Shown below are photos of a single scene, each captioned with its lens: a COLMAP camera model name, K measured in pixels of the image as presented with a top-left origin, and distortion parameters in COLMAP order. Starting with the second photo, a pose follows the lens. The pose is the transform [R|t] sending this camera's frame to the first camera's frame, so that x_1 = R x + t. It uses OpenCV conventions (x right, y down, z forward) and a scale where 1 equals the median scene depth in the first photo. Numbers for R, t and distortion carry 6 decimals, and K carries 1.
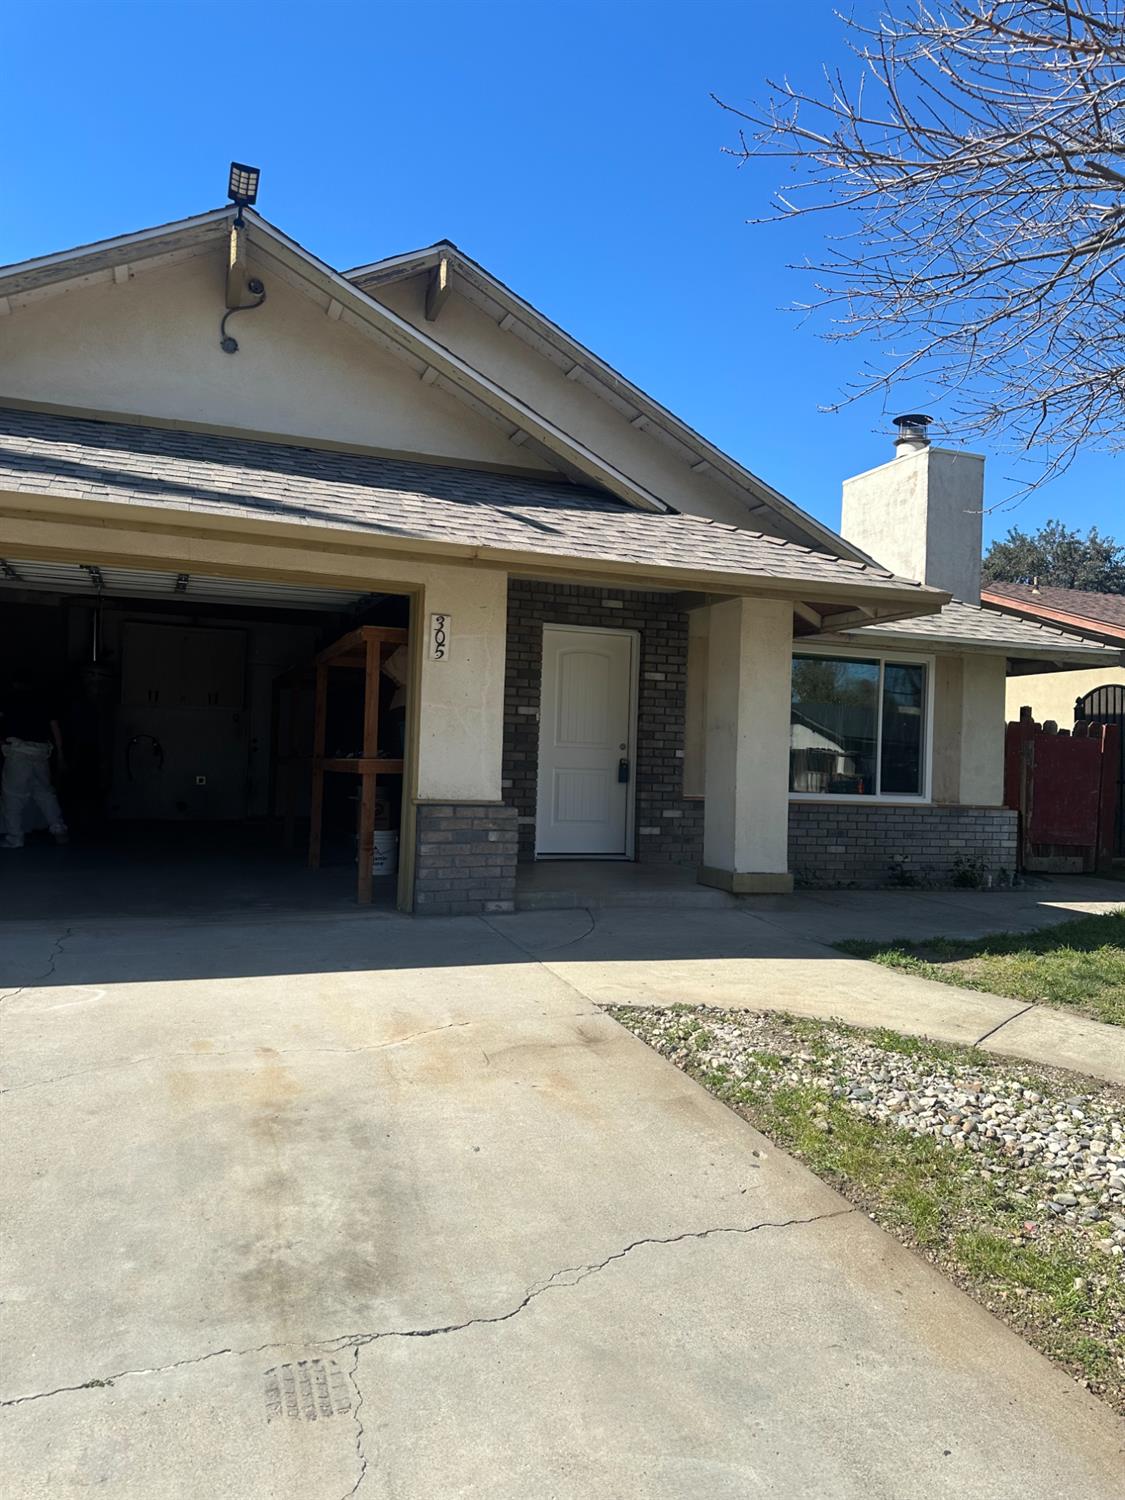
lens RADIAL K [[1065.2, 0, 541.4], [0, 1065.2, 745.6], [0, 0, 1]] dist [0.215627, -0.421505]
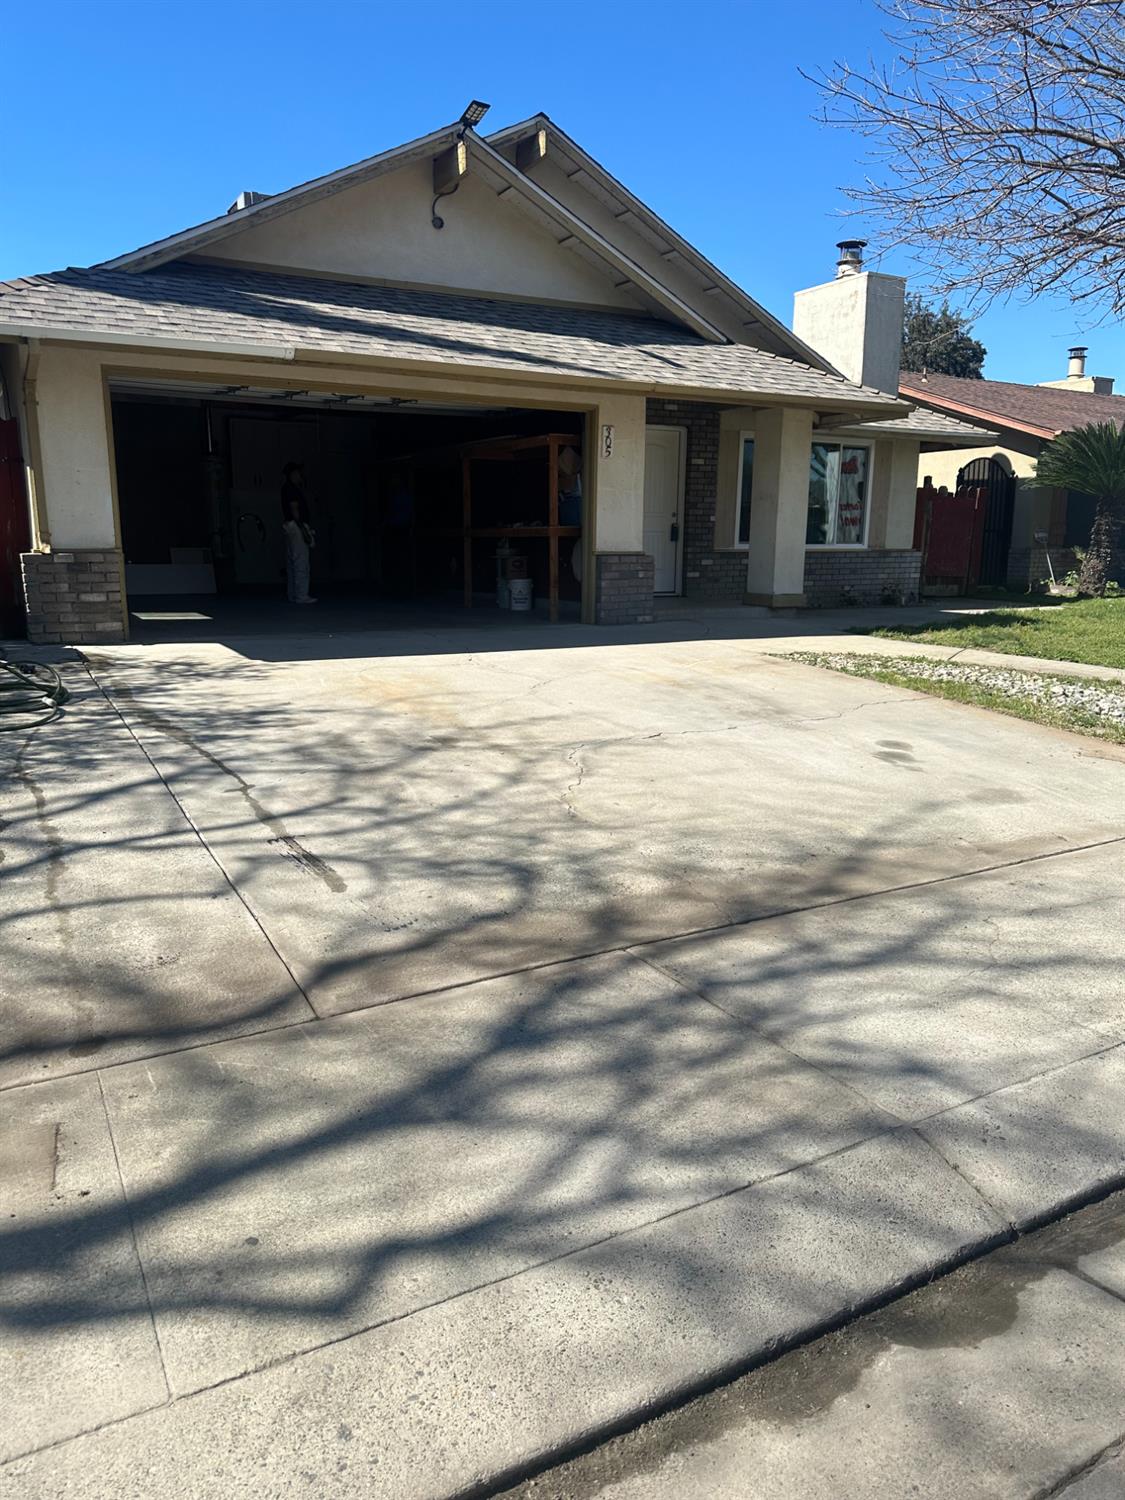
lens RADIAL K [[1063.9, 0, 564.2], [0, 1063.9, 761.2], [0, 0, 1]] dist [0.117729, -0.164998]
pose [[0.986718, -0.060020, 0.150948, -0.304102], [0.025322, 0.974709, 0.222039, 0.000882], [-0.160457, -0.215268, 0.963283, -0.412386]]
